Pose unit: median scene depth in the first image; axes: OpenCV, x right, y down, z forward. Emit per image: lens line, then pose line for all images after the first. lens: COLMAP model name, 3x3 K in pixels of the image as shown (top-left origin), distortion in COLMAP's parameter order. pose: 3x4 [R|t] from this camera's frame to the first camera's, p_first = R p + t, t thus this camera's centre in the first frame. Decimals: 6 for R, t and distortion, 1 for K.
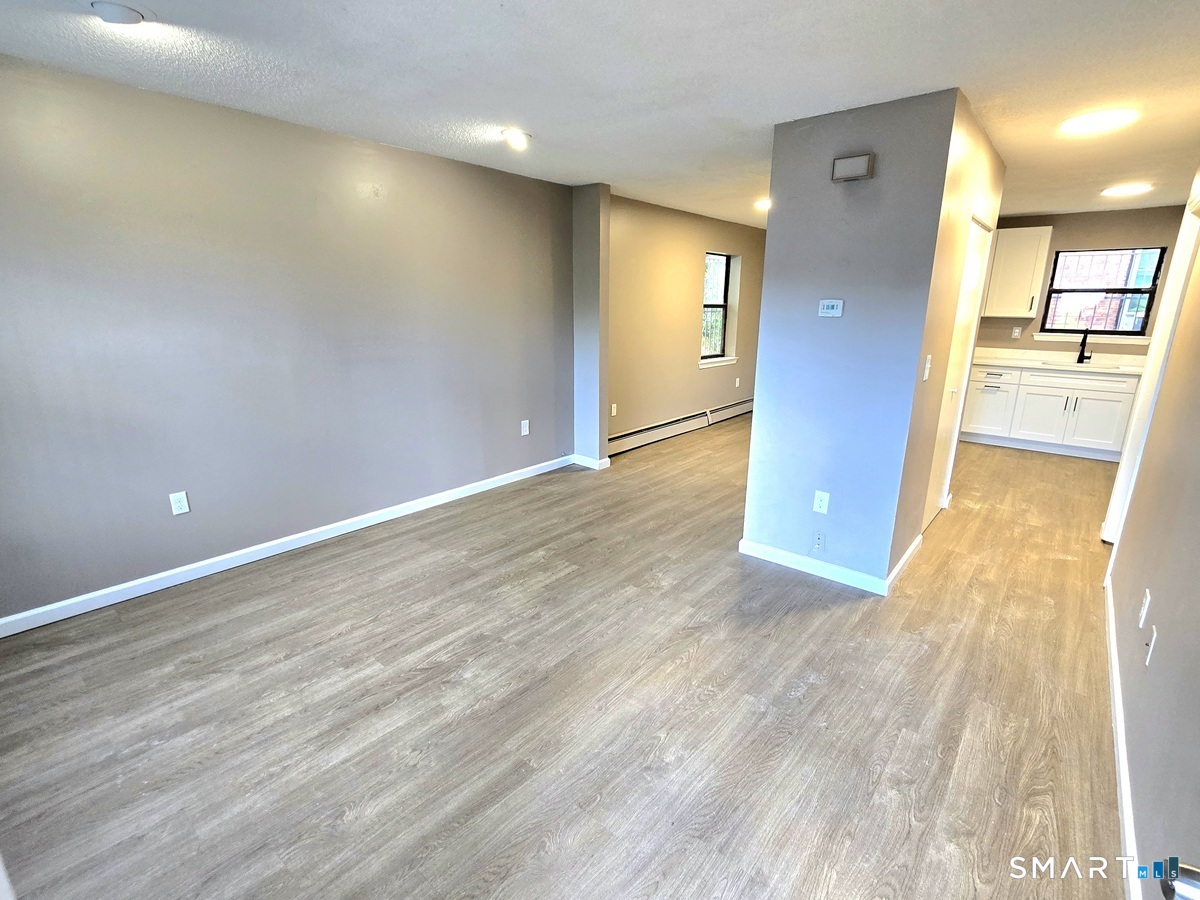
lens RADIAL K [[552.0, 0, 609.1], [0, 552.0, 455.5], [0, 0, 1]] dist [0.001138, -0.000167]
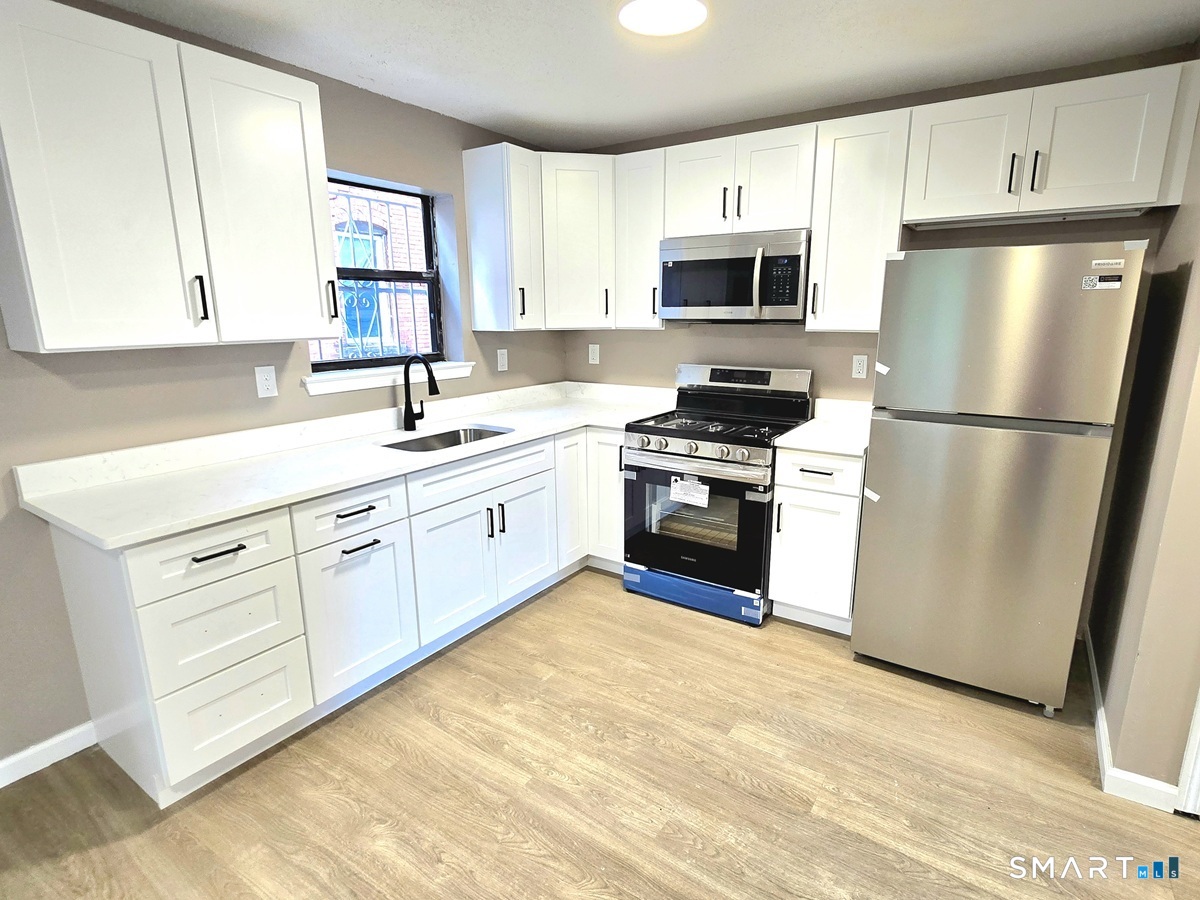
lens RADIAL K [[617.0, 0, 605.4], [0, 617.0, 448.0], [0, 0, 1]] dist [-0.000301, -0.000019]
pose [[-0.113128, -0.229621, 0.966683, 0.555003], [0.273952, 0.928007, 0.252494, -0.392790], [-0.955067, 0.293389, -0.042078, 1.439684]]
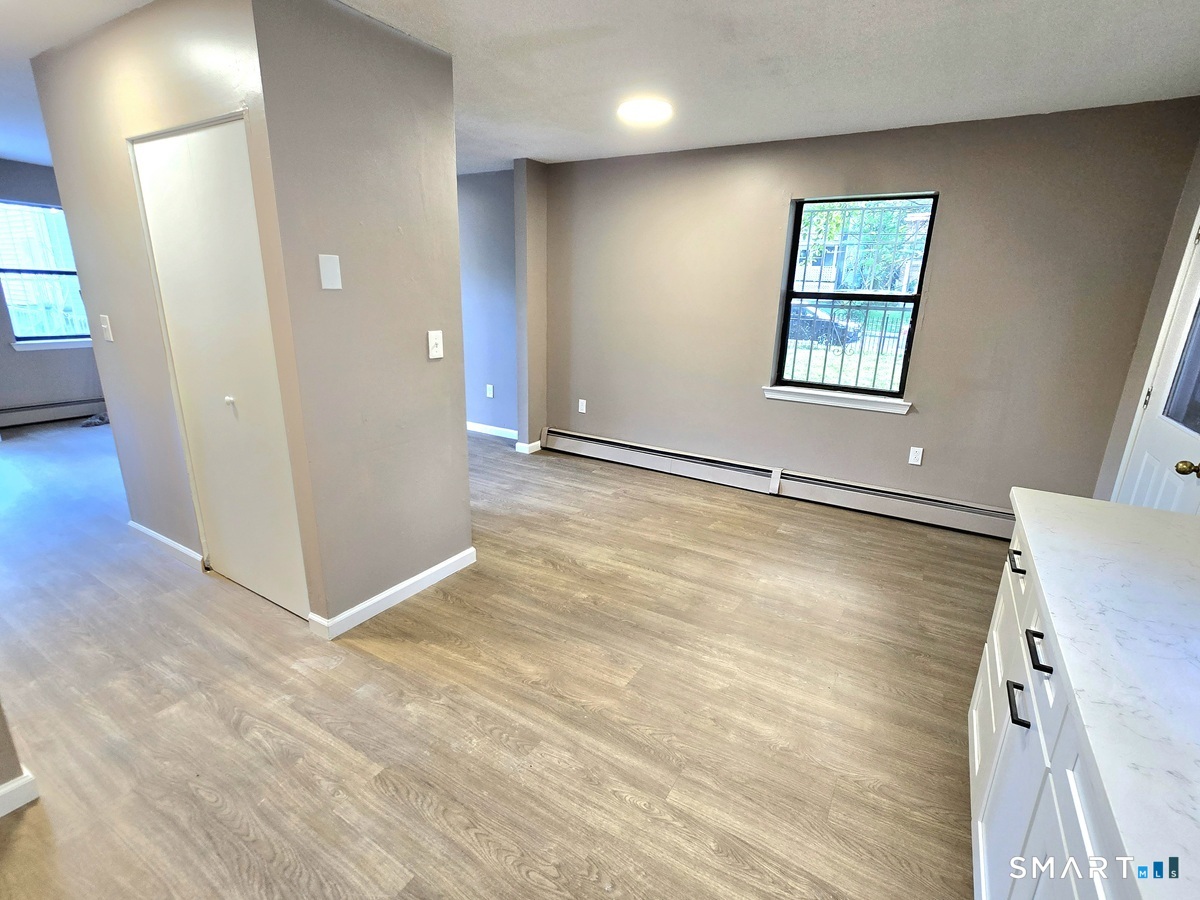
lens RADIAL K [[552.0, 0, 606.9], [0, 552.0, 450.4], [0, 0, 1]] dist [0.001138, -0.000167]
pose [[0.164695, 0.268168, -0.949190, 1.391003], [-0.293742, 0.932001, 0.212344, -0.342977], [0.941590, 0.243845, 0.232268, 1.344570]]
